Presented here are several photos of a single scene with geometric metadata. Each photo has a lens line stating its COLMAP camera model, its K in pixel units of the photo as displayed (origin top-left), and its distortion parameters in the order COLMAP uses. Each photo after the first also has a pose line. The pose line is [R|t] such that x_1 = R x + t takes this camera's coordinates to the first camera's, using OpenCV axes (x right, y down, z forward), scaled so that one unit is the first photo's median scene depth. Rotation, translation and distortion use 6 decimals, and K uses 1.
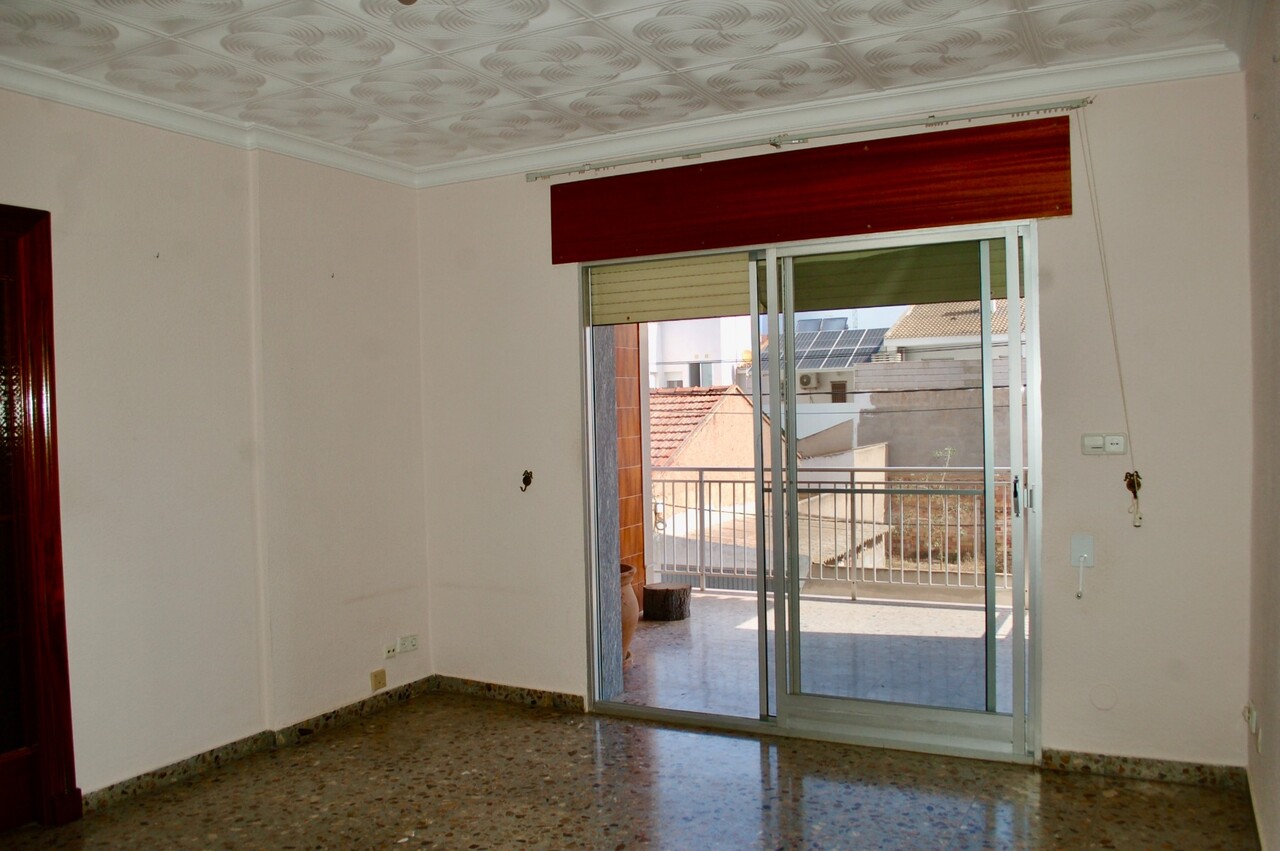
lens RADIAL K [[988.9, 0, 634.5], [0, 988.9, 427.9], [0, 0, 1]] dist [-0.081911, 0.010187]
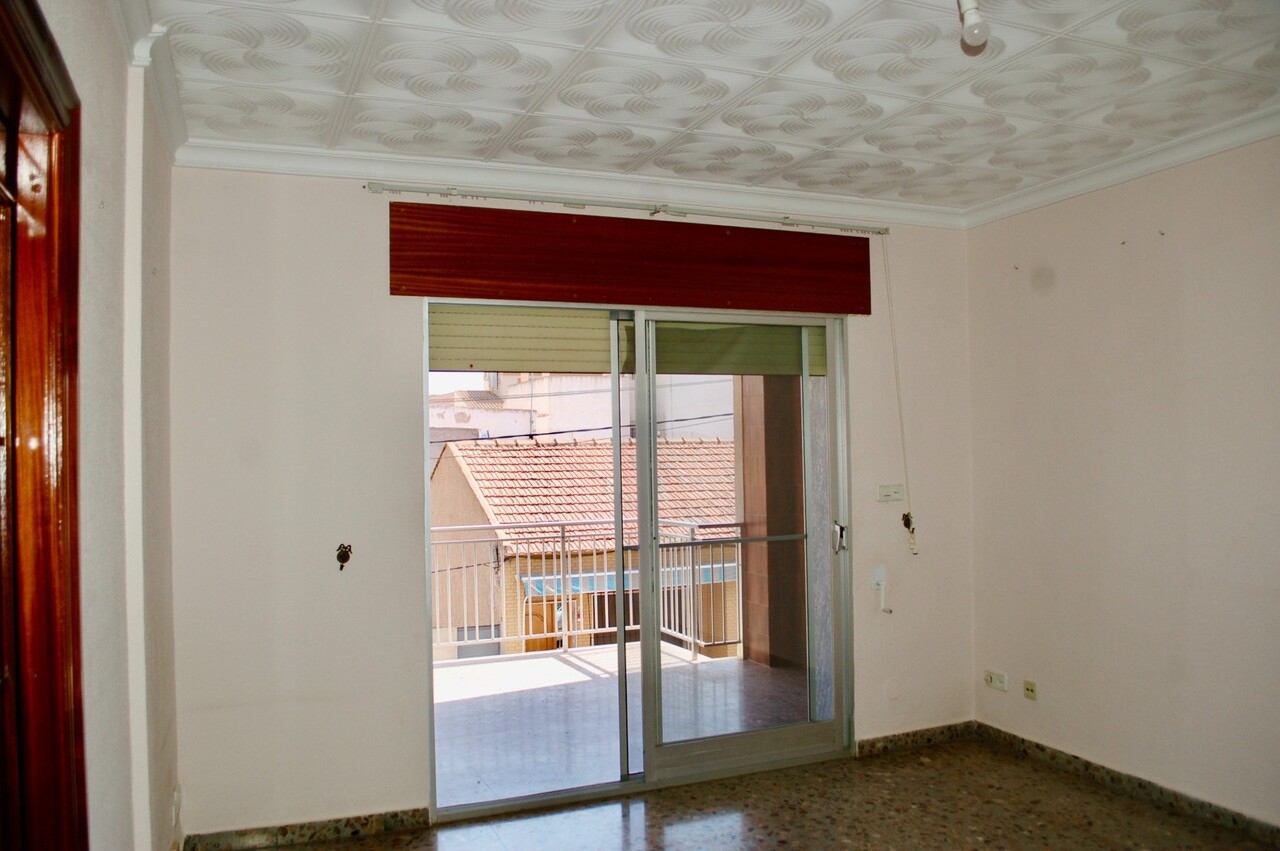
lens RADIAL K [[988.9, 0, 635.1], [0, 988.9, 427.9], [0, 0, 1]] dist [-0.081911, 0.010187]
pose [[0.658815, 0.029363, 0.751731, -0.634415], [0.019305, 0.998249, -0.055911, -0.002353], [-0.752057, 0.051347, 0.657095, 0.332378]]
